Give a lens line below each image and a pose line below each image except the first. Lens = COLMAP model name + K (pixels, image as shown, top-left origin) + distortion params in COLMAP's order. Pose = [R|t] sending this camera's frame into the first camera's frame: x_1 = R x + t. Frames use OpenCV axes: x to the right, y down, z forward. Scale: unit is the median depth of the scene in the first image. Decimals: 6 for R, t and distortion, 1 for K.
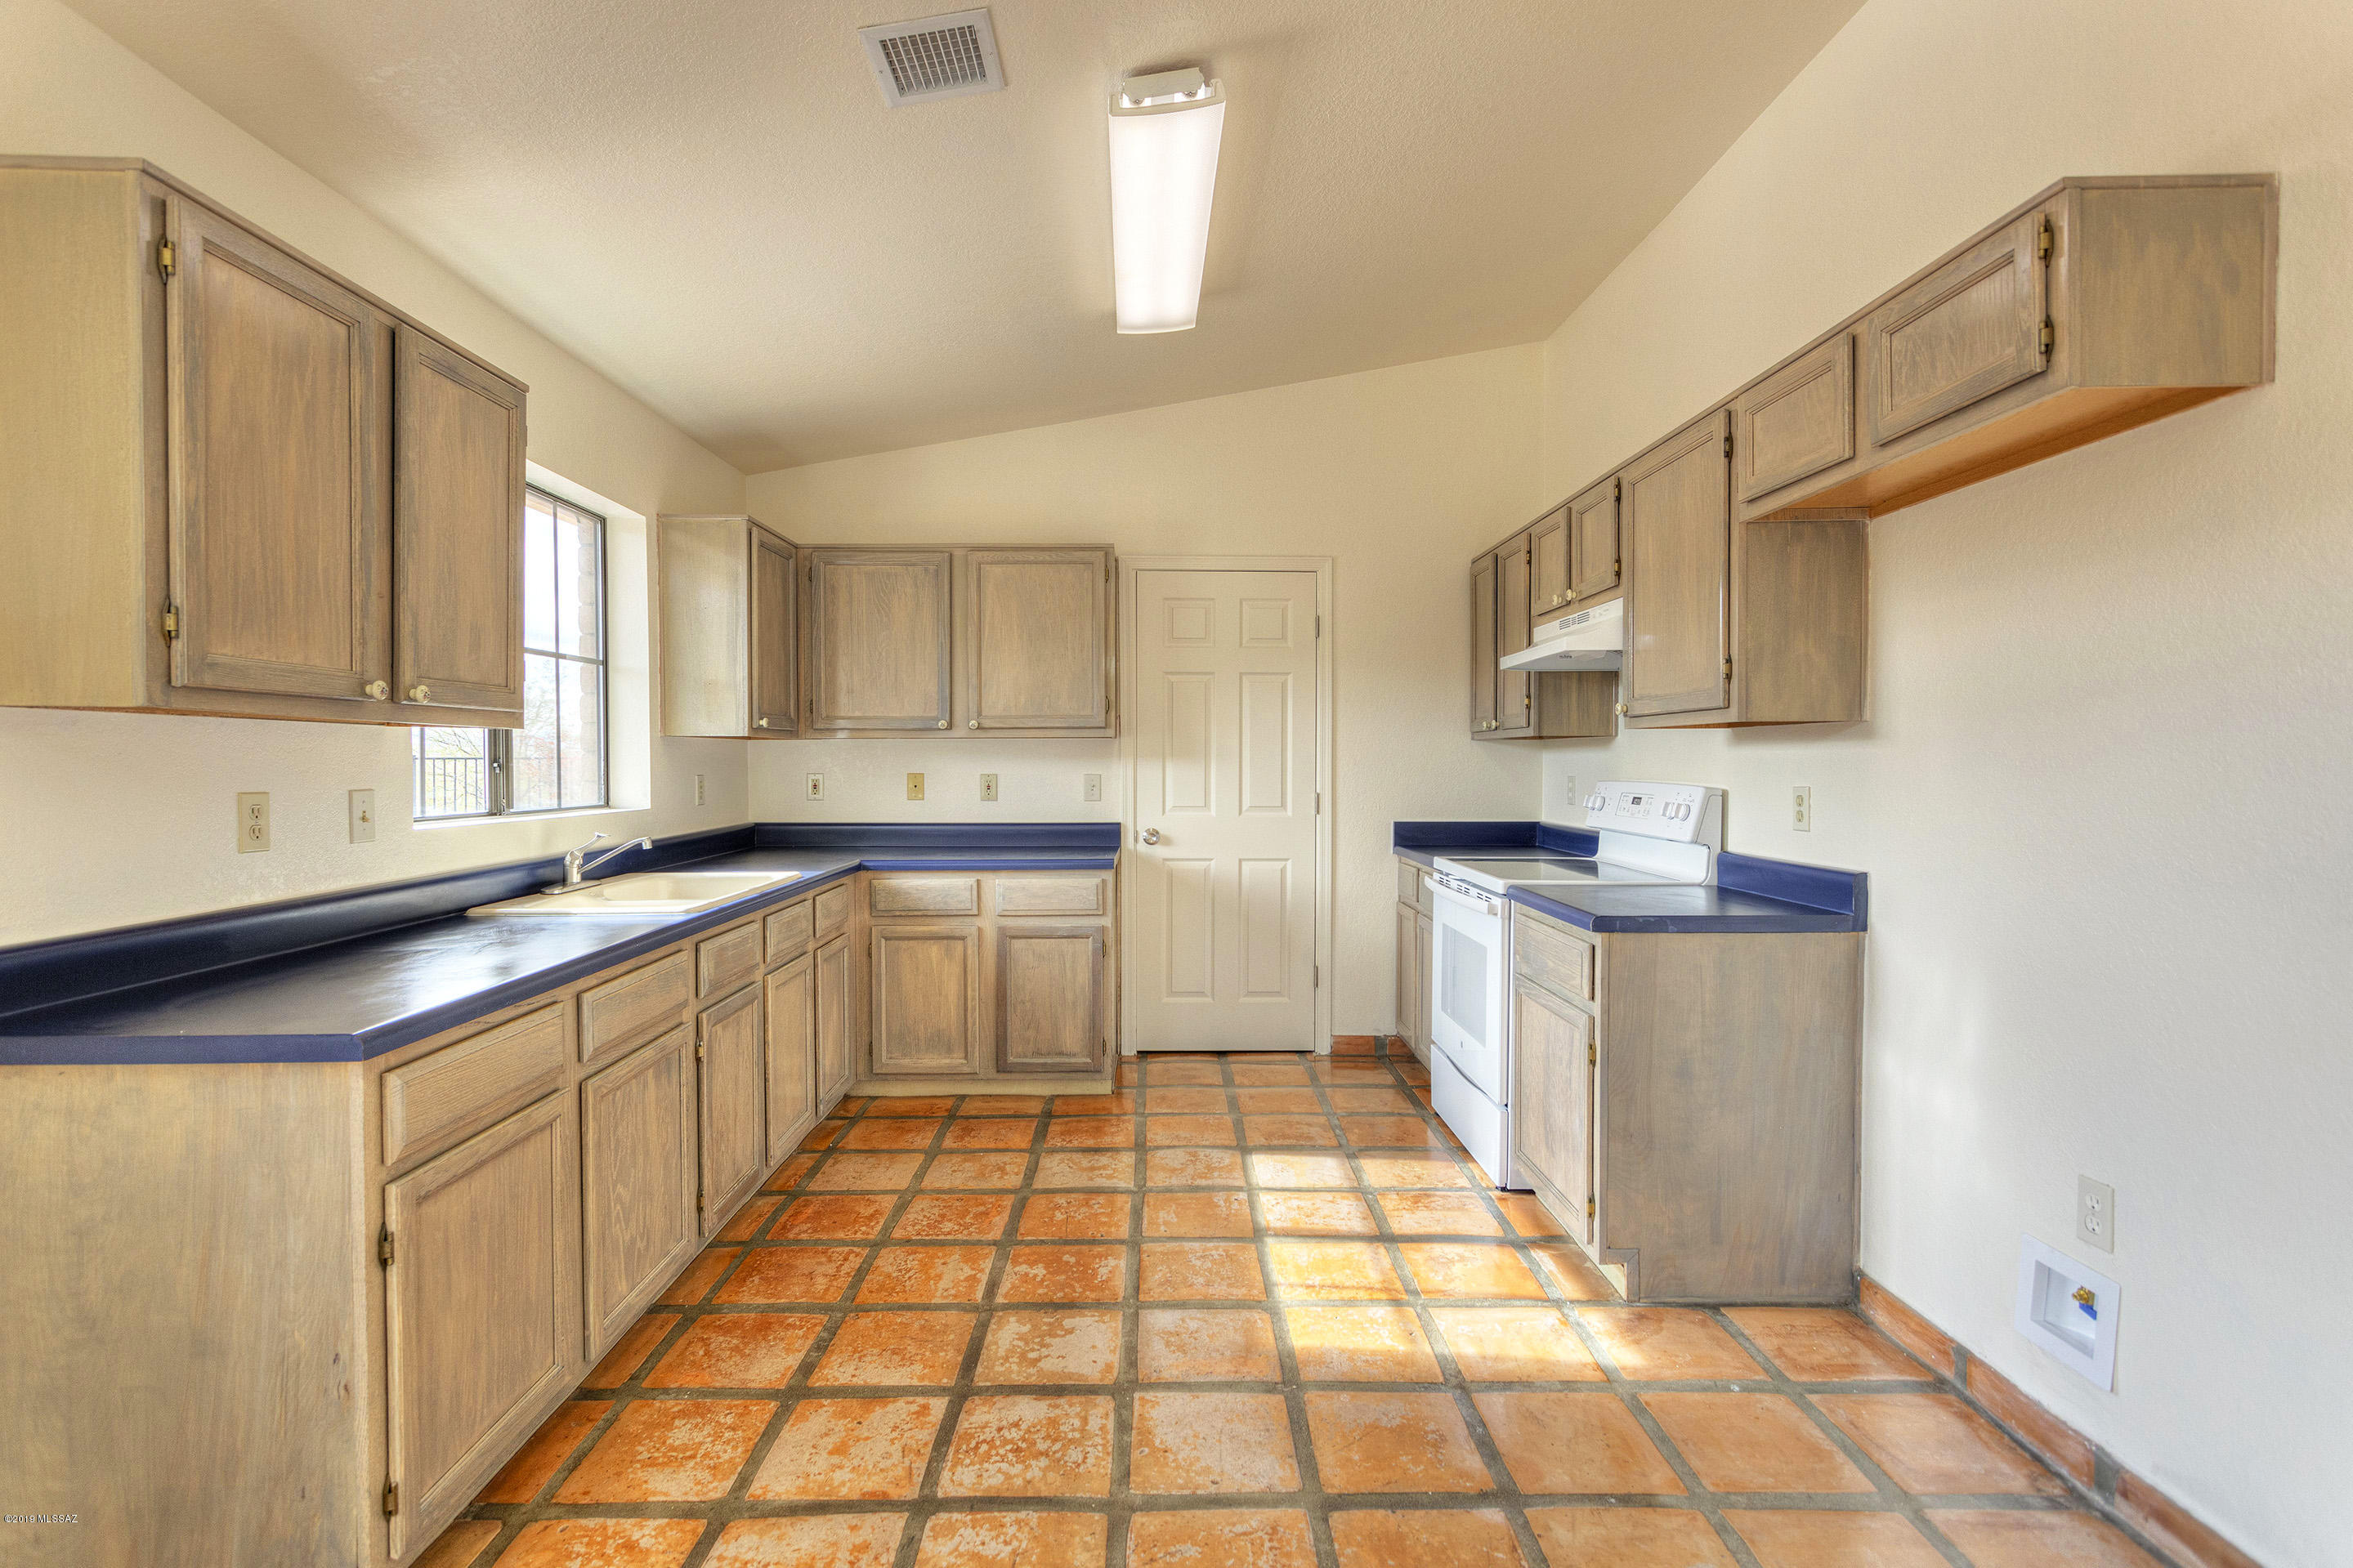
lens RADIAL K [[1123.9, 0, 1150.3], [0, 1123.9, 780.1], [0, 0, 1]] dist [0.002934, 0.001475]
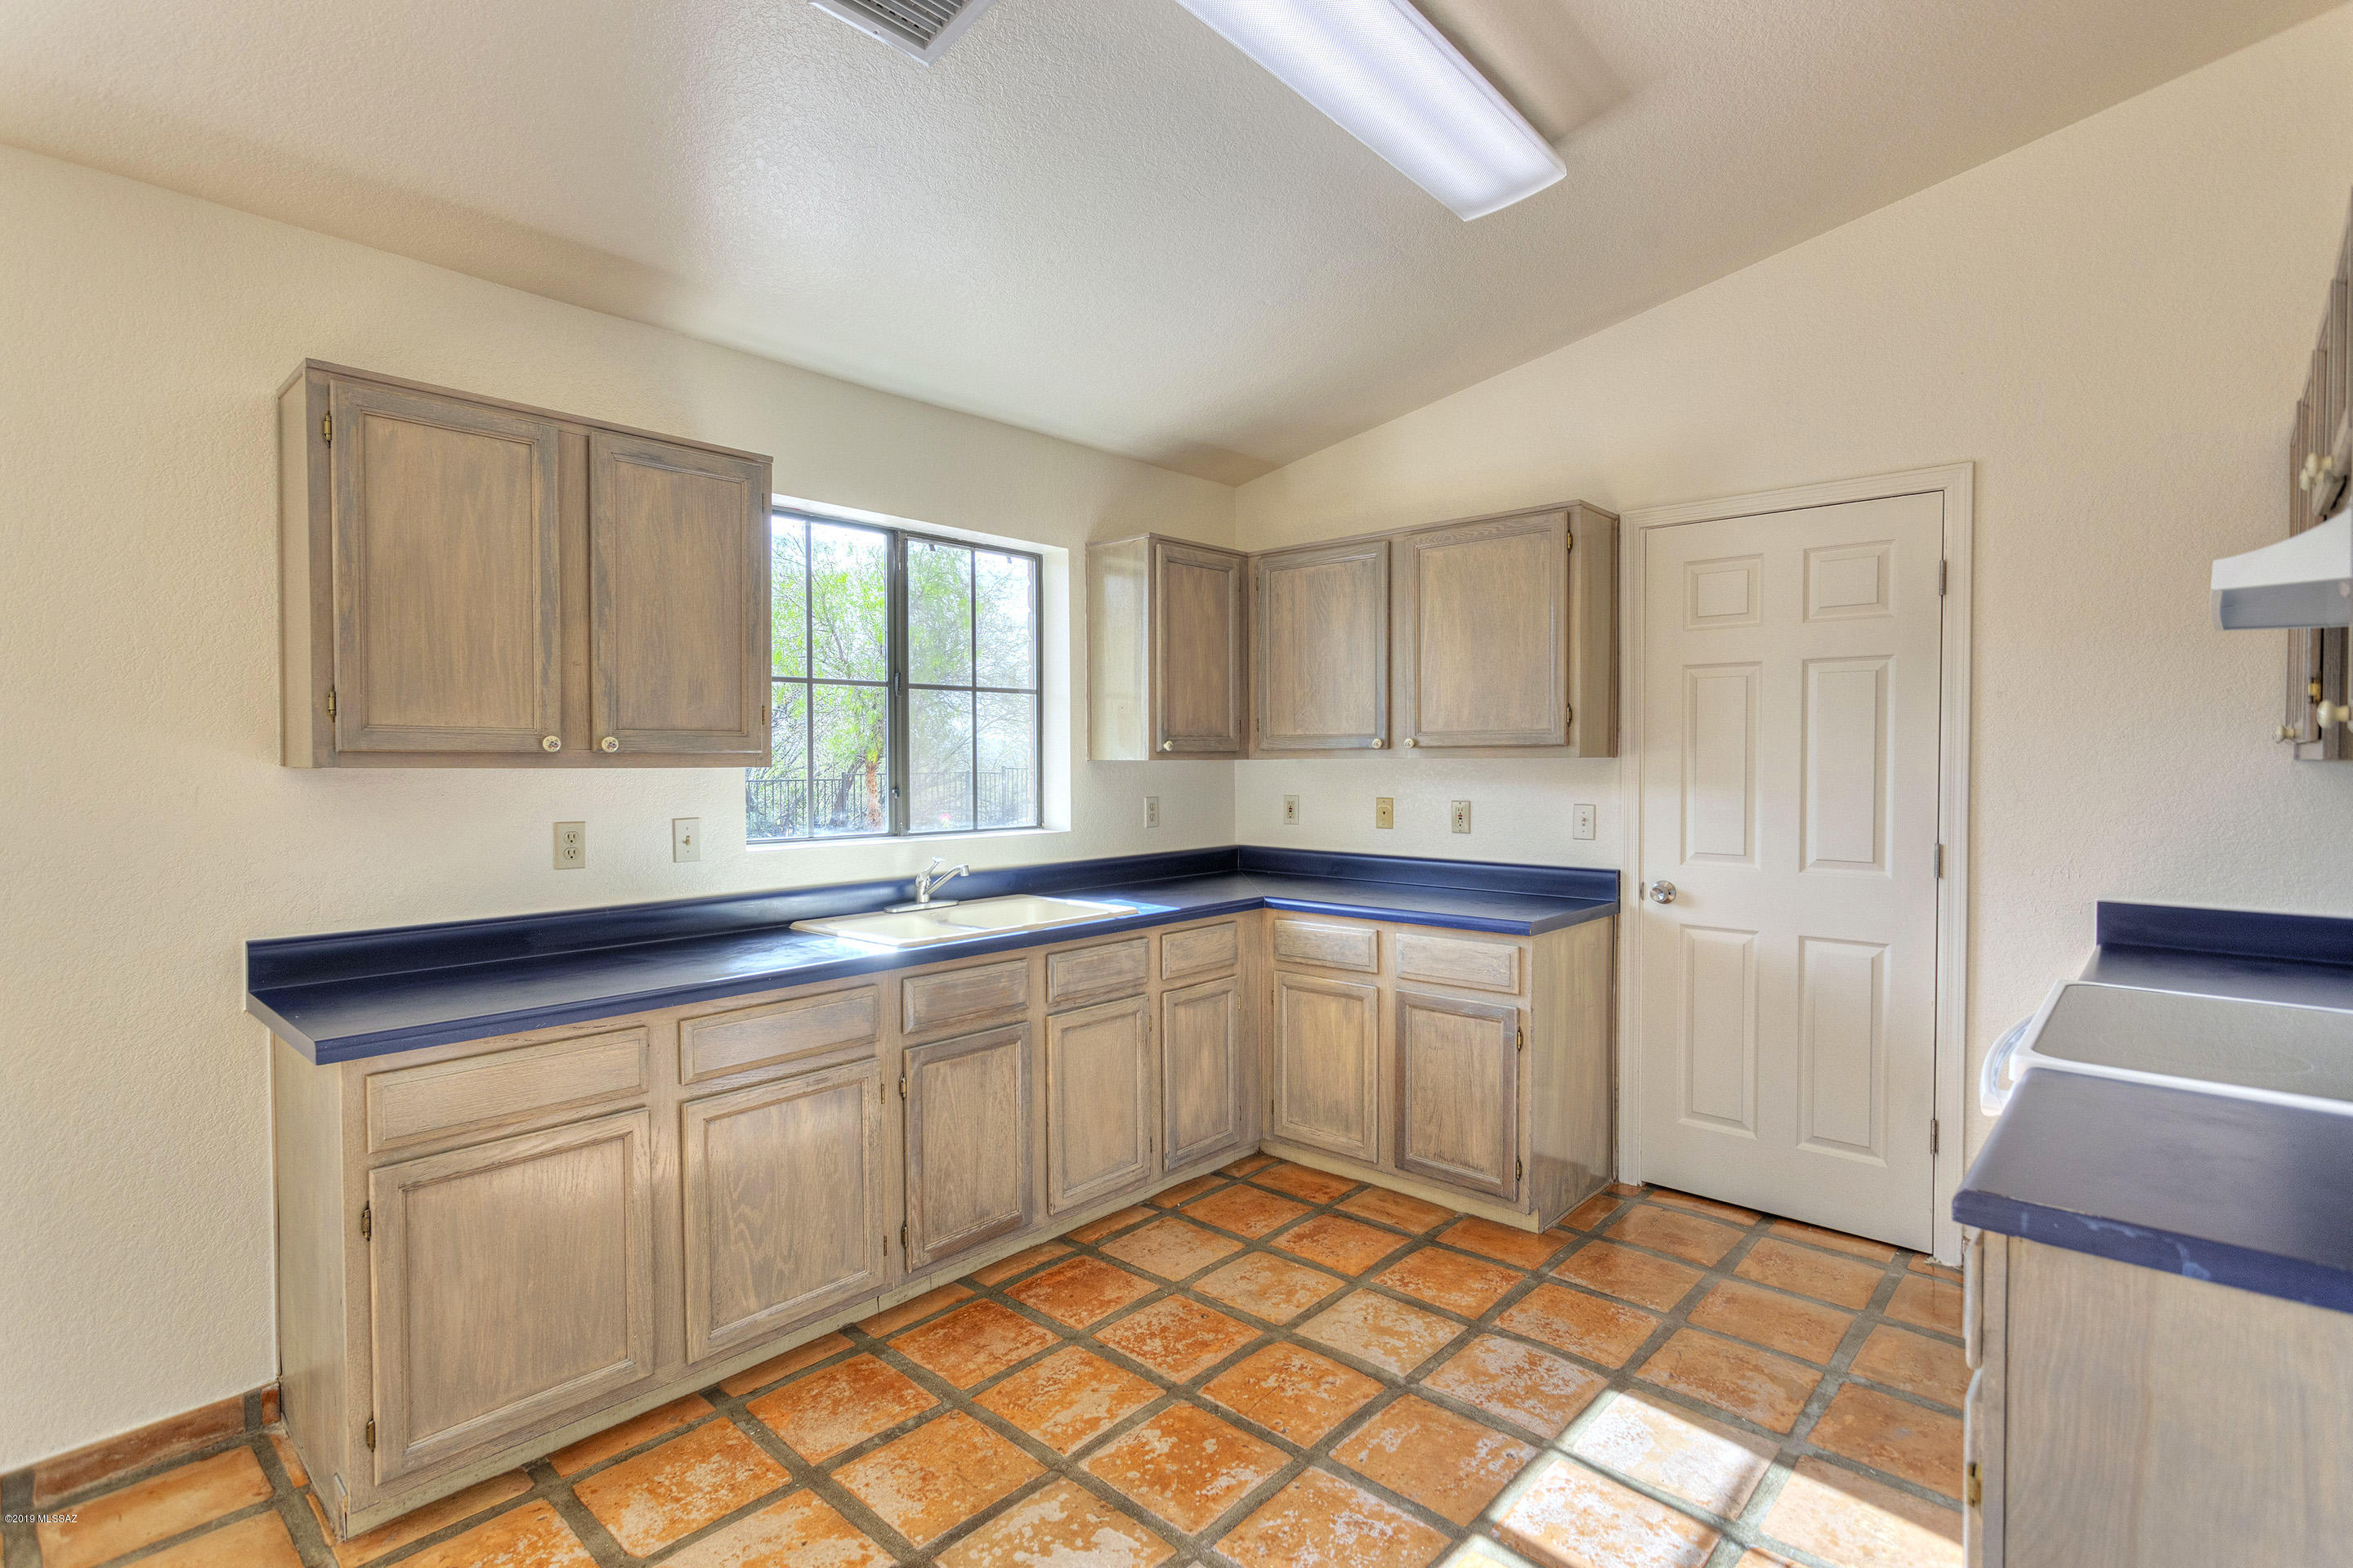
lens RADIAL K [[1123.9, 0, 1131.7], [0, 1123.9, 780.6], [0, 0, 1]] dist [0.002934, 0.001475]
pose [[0.729248, 0.012598, -0.684134, 0.328890], [-0.010439, 0.999919, 0.007286, -0.031739], [0.684170, 0.001828, 0.729320, 0.311525]]
